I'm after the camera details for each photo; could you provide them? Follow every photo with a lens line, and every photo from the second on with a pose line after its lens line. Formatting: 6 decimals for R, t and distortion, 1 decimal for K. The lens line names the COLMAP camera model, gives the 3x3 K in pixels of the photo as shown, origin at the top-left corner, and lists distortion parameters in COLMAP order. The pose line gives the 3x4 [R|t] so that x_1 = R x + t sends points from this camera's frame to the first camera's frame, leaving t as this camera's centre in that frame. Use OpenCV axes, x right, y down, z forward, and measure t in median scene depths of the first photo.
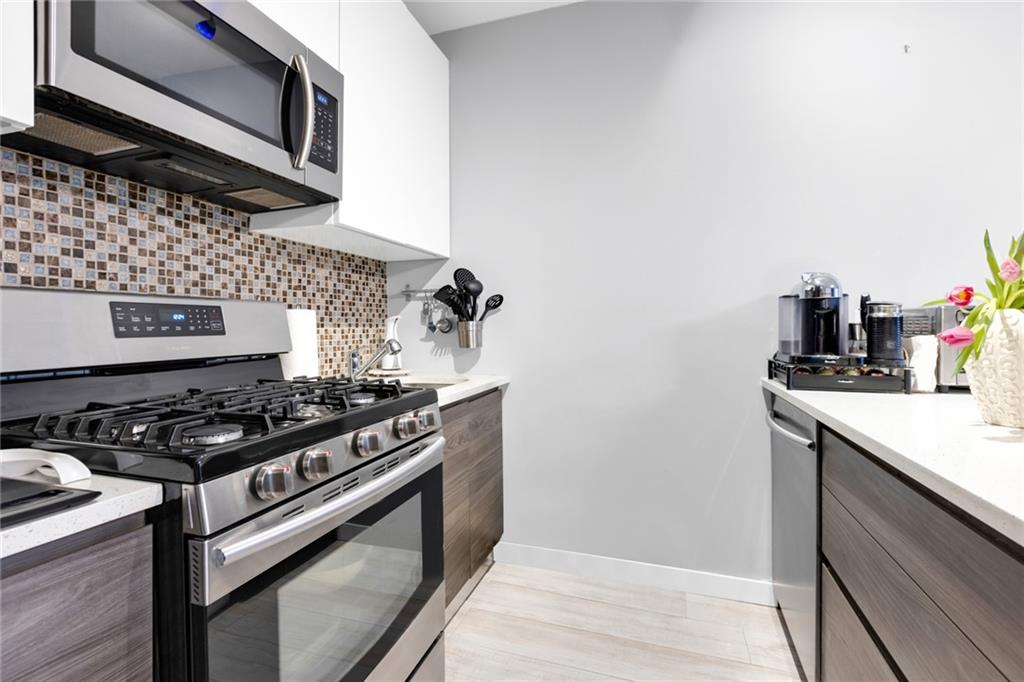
lens RADIAL K [[464.9, 0, 517.4], [0, 464.9, 330.5], [0, 0, 1]] dist [0.003352, 0.000269]
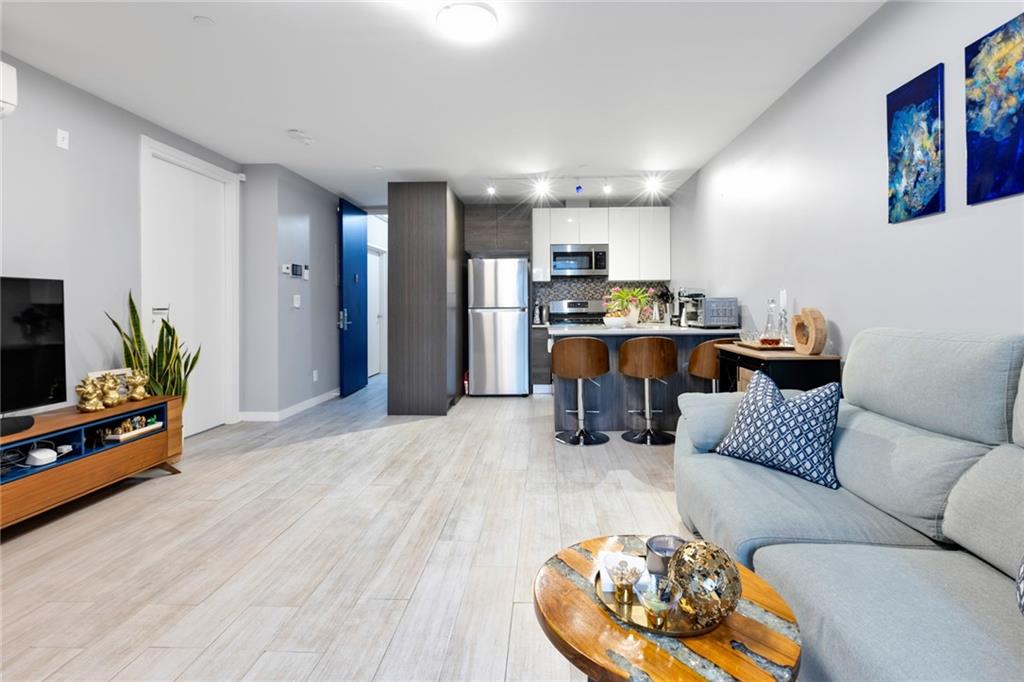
lens RADIAL K [[465.0, 0, 524.1], [0, 465.0, 305.4], [0, 0, 1]] dist [0.002168, 0.000414]
pose [[0.284085, -0.003263, -0.958794, 3.951418], [0.000075, 0.999994, -0.003381, 0.000269], [0.958799, 0.000889, 0.284083, -1.034813]]
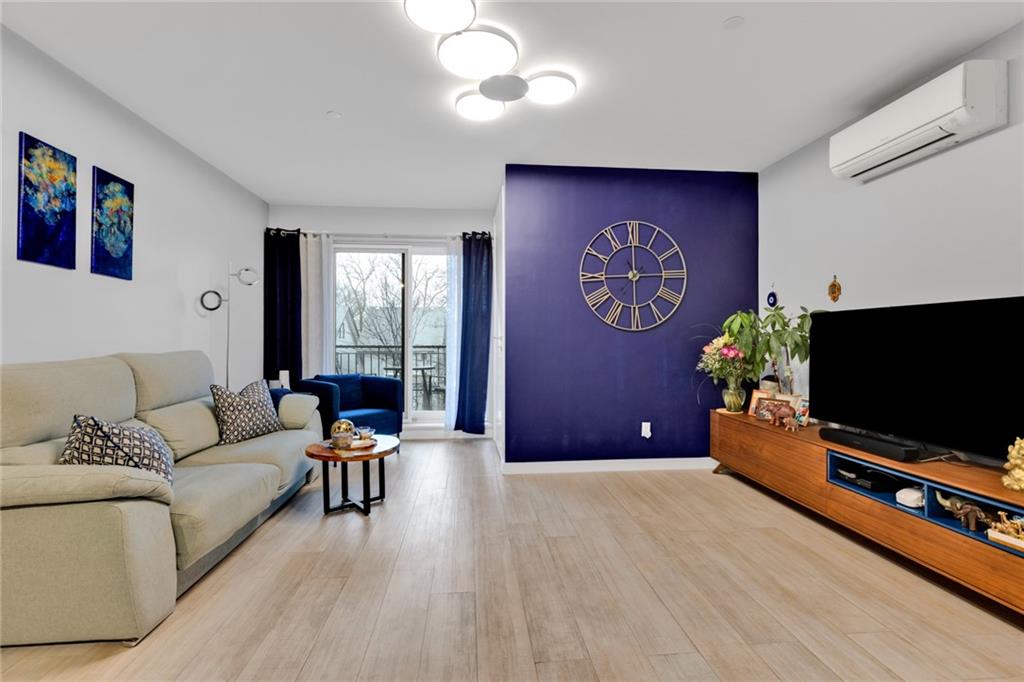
lens RADIAL K [[473.0, 0, 516.7], [0, 473.0, 338.8], [0, 0, 1]] dist [0.002573, -0.000349]
pose [[-0.394877, 0.002737, 0.918730, 0.725074], [0.007534, 0.999972, 0.000259, 0.001751], [-0.918703, 0.007024, -0.394887, -0.359563]]
